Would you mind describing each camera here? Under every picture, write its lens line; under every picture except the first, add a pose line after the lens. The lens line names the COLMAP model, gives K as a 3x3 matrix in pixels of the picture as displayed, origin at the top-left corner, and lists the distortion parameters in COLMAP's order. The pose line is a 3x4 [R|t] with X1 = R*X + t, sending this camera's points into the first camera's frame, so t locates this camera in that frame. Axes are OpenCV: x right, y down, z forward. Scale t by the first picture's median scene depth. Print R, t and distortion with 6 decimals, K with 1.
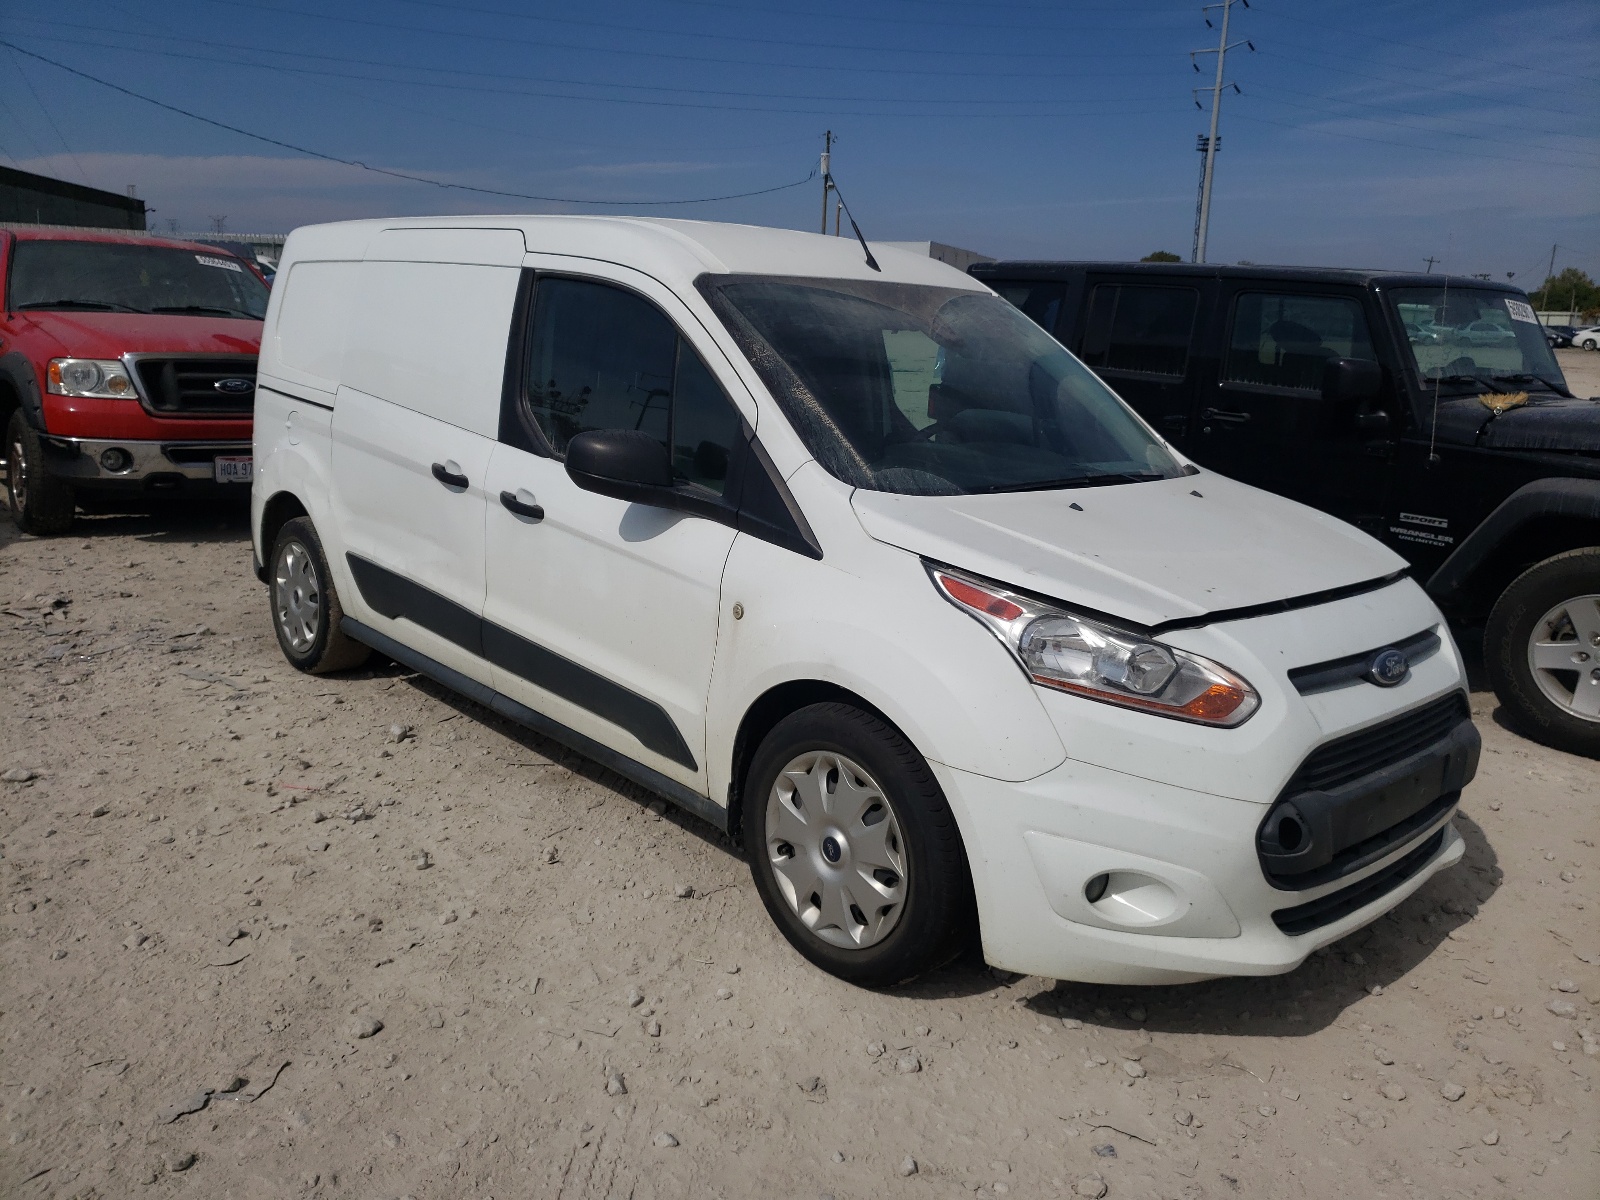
lens RADIAL K [[1212.4, 0, 800.0], [0, 1212.4, 600.0], [0, 0, 1]] dist [-0.004019, 0.028750]
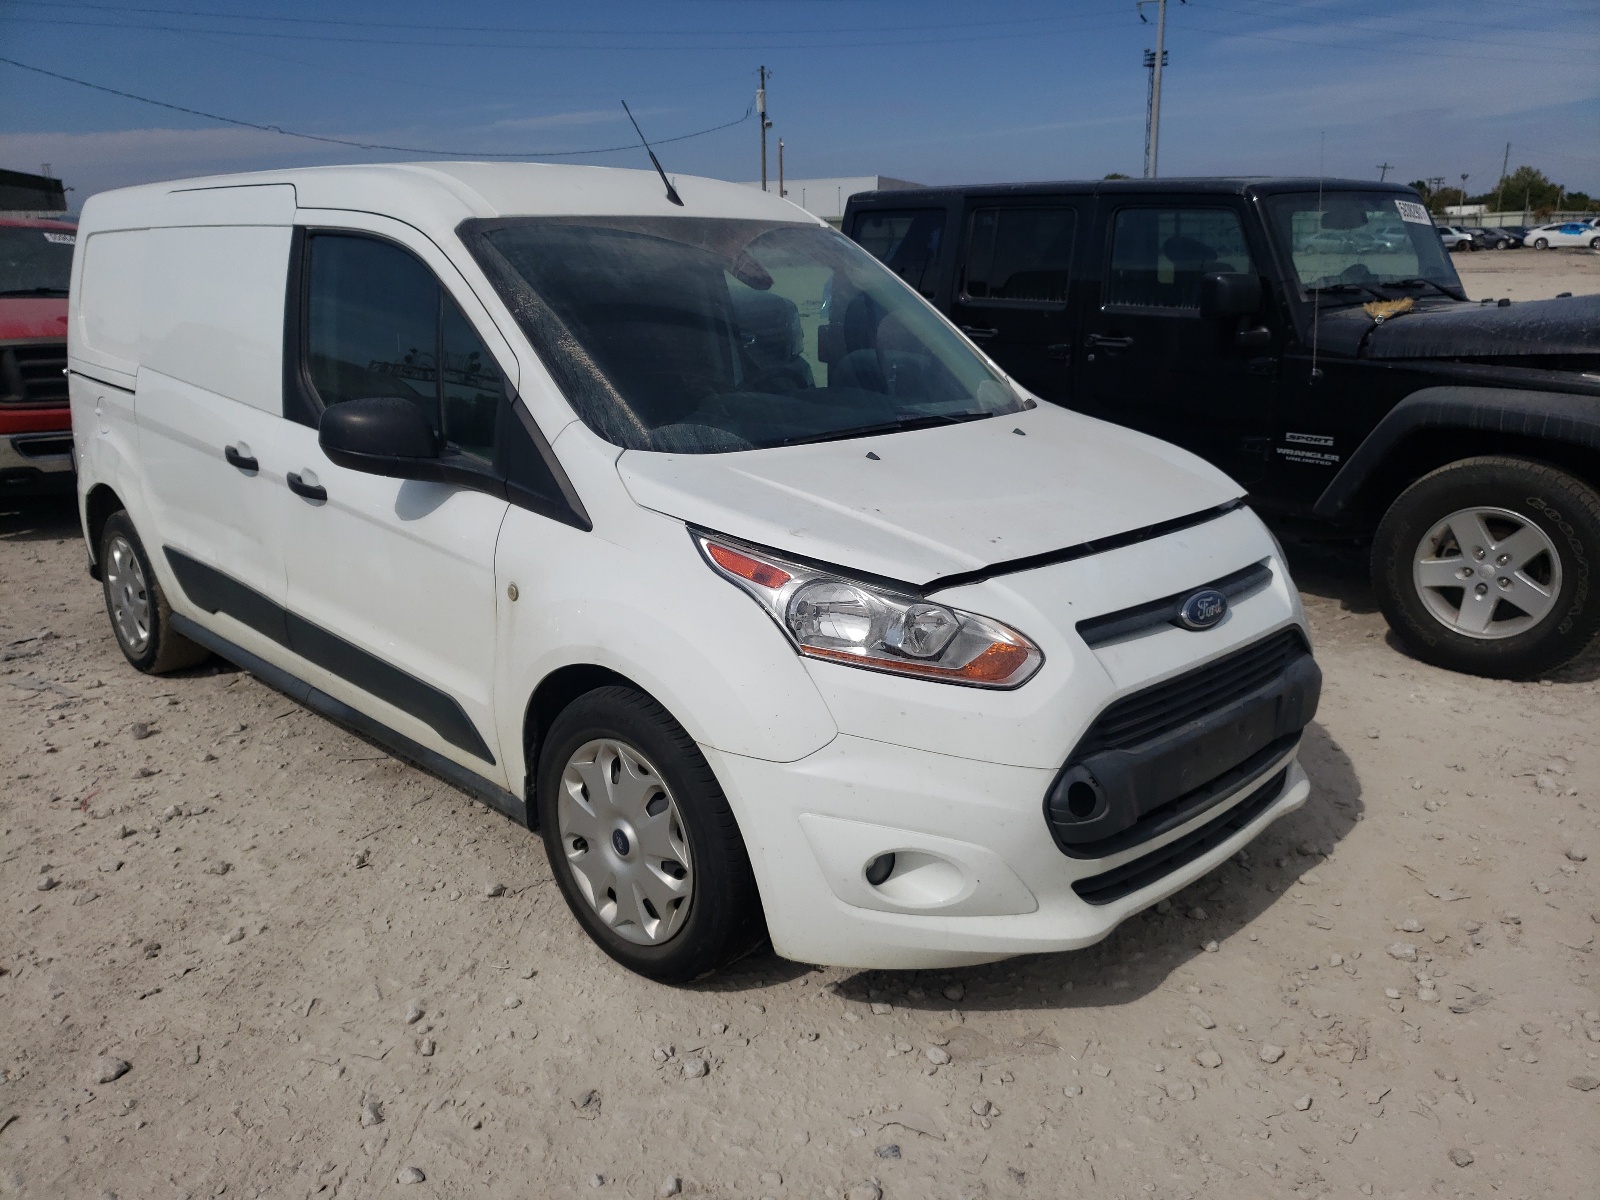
lens RADIAL K [[1204.1, 0, 800.5], [0, 1204.1, 635.9], [0, 0, 1]] dist [-0.008843, 0.030963]
pose [[0.997783, -0.064296, 0.017150, 0.150353], [0.062893, 0.995377, 0.072585, -0.009435], [-0.021738, -0.071346, 0.997215, 0.082734]]
